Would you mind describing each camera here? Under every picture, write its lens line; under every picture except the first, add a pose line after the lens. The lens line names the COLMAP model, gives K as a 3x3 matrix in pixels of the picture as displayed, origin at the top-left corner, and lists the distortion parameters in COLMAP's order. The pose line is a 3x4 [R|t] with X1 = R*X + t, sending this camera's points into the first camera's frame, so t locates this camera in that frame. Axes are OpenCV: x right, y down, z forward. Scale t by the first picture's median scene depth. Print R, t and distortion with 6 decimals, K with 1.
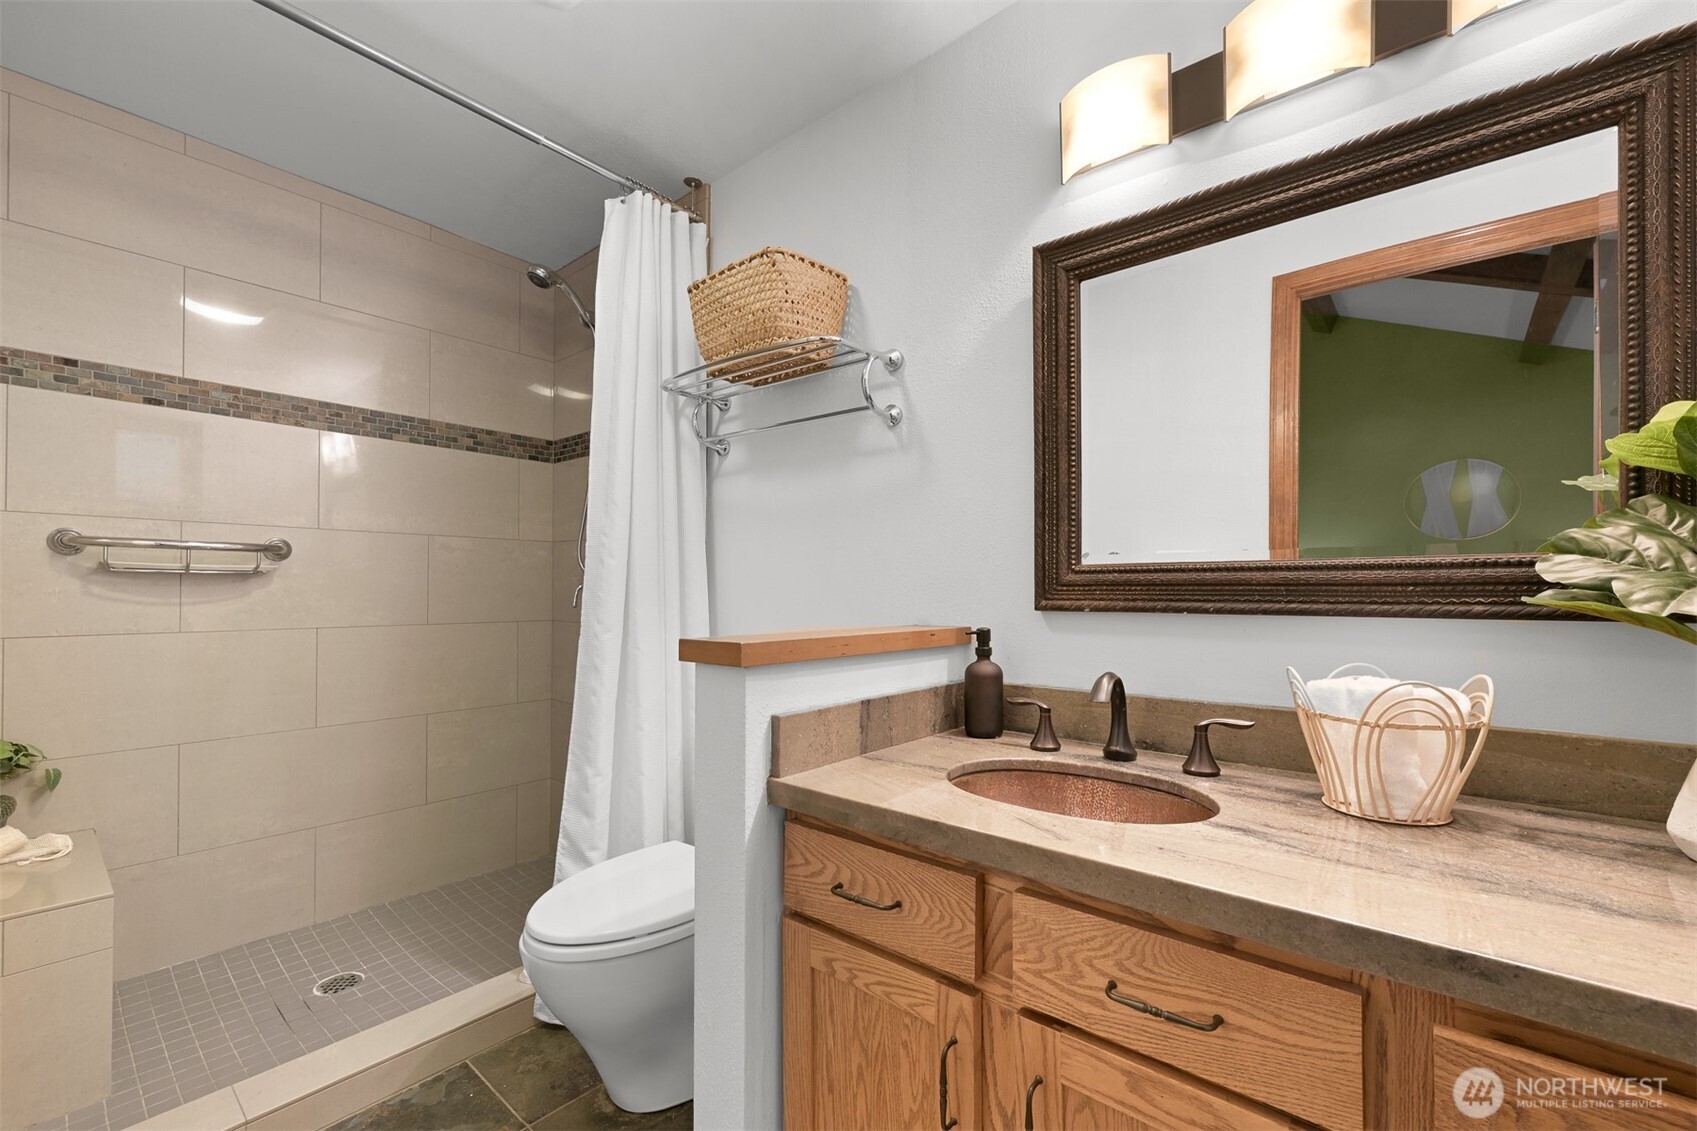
lens RADIAL K [[687.1, 0, 844.2], [0, 687.1, 593.7], [0, 0, 1]] dist [0.001078, 0.000115]
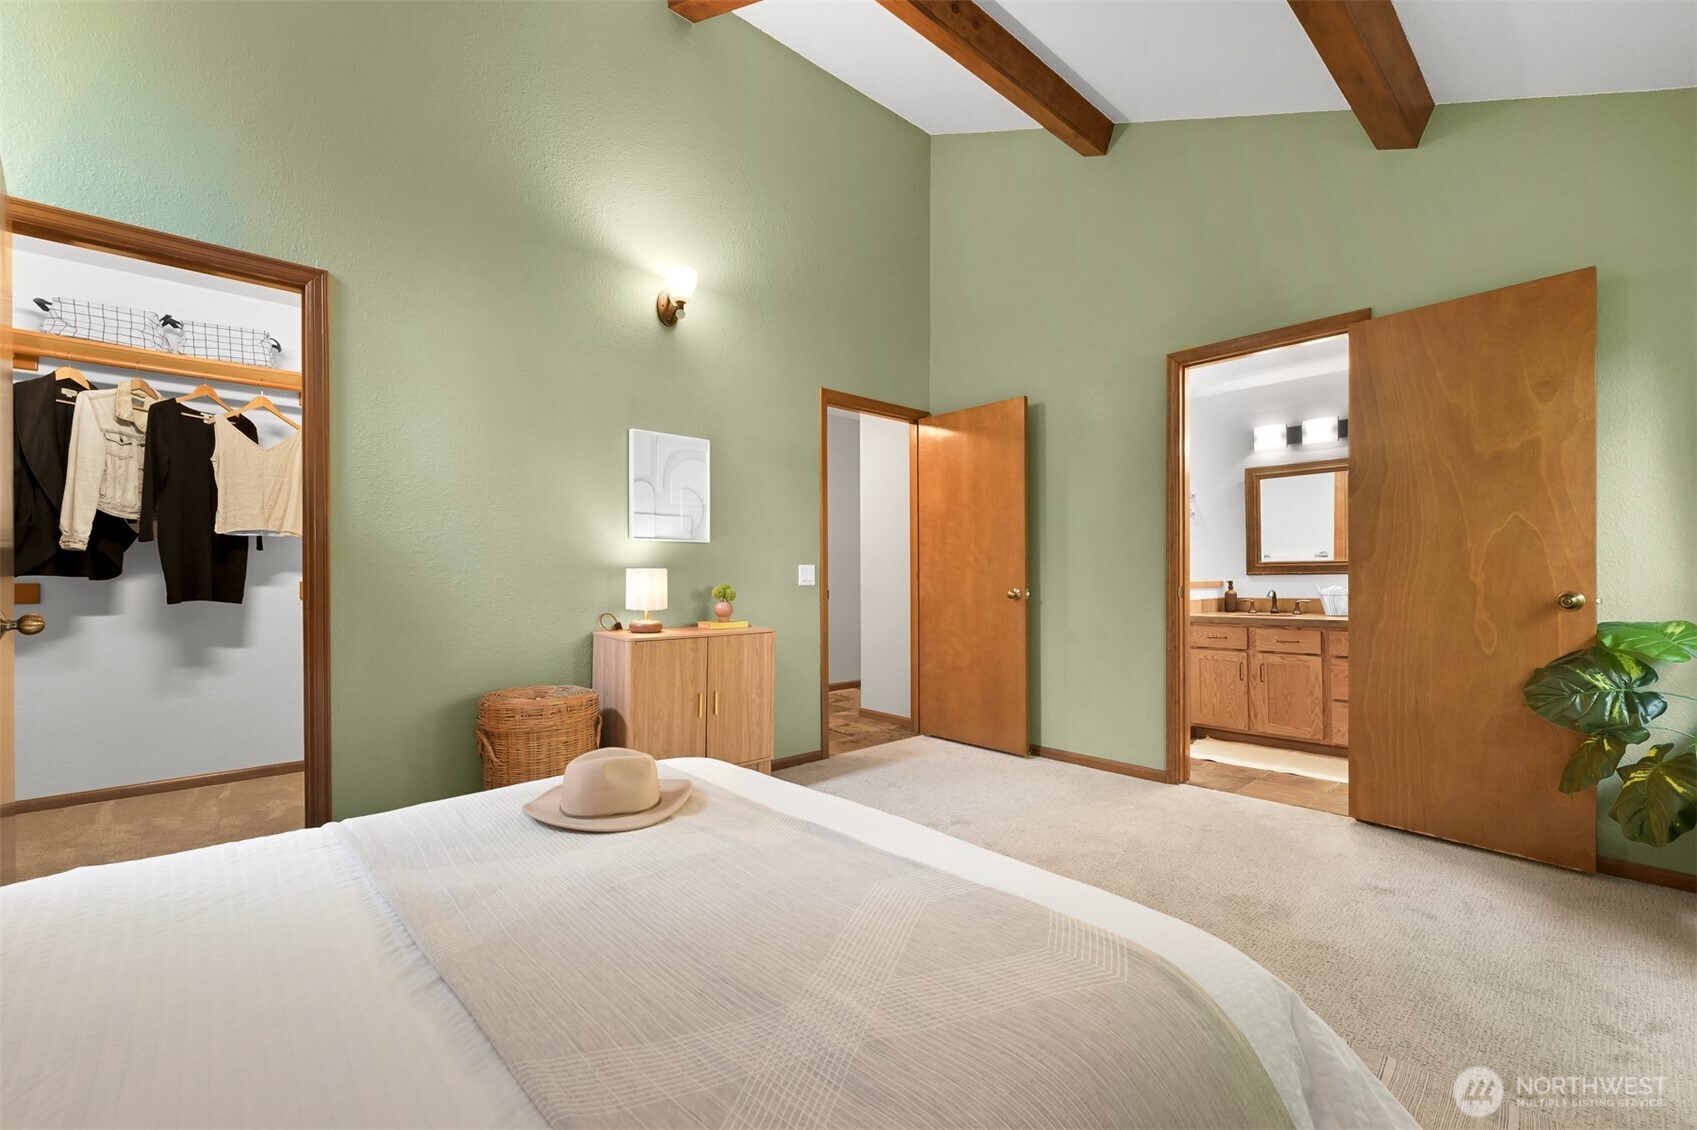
lens RADIAL K [[696.2, 0, 855.4], [0, 696.2, 566.8], [0, 0, 1]] dist [-0.002998, 0.000197]
pose [[0.992654, -0.008089, -0.120720, -1.369914], [0.006747, 0.999911, -0.011516, 0.009425], [0.120803, 0.010617, 0.992620, -2.957408]]
